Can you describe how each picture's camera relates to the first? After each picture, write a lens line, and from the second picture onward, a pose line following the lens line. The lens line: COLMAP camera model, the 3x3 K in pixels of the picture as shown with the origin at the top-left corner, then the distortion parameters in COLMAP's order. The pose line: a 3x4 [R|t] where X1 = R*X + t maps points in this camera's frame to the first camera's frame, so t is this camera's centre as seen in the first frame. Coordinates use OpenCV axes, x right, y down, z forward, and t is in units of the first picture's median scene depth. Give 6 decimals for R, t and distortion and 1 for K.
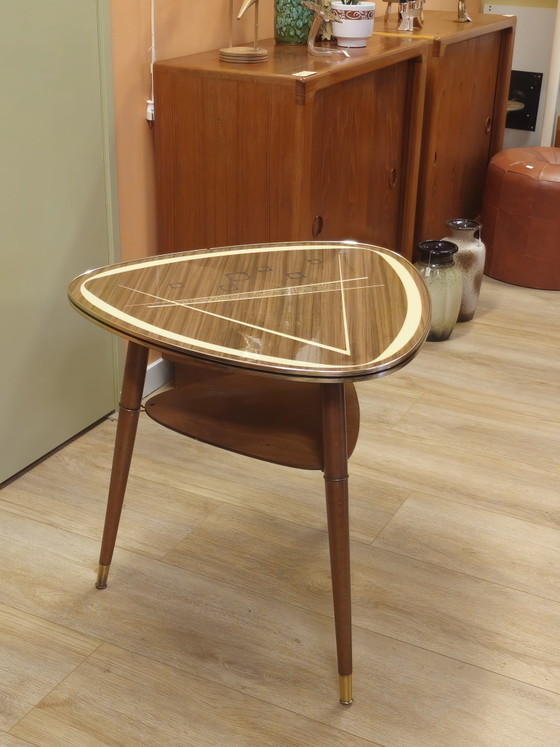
lens RADIAL K [[1069.7, 0, 294.8], [0, 1069.7, 373.2], [0, 0, 1]] dist [0.199276, -0.019056]
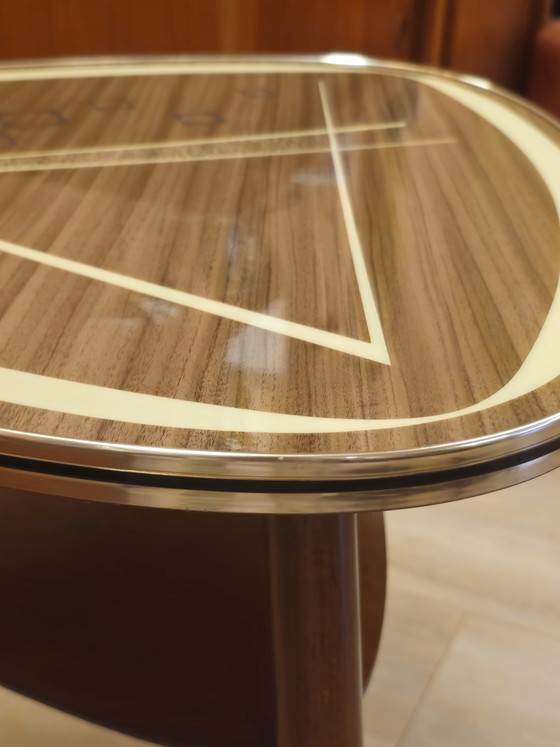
lens RADIAL K [[839.8, 0, 284.0], [0, 839.8, 357.5], [0, 0, 1]] dist [0.123253, -0.264555]
pose [[0.999825, -0.005168, 0.017975, 0.023435], [0.004736, 0.999701, 0.023983, -0.020015], [-0.018094, -0.023894, 0.999551, 0.735836]]
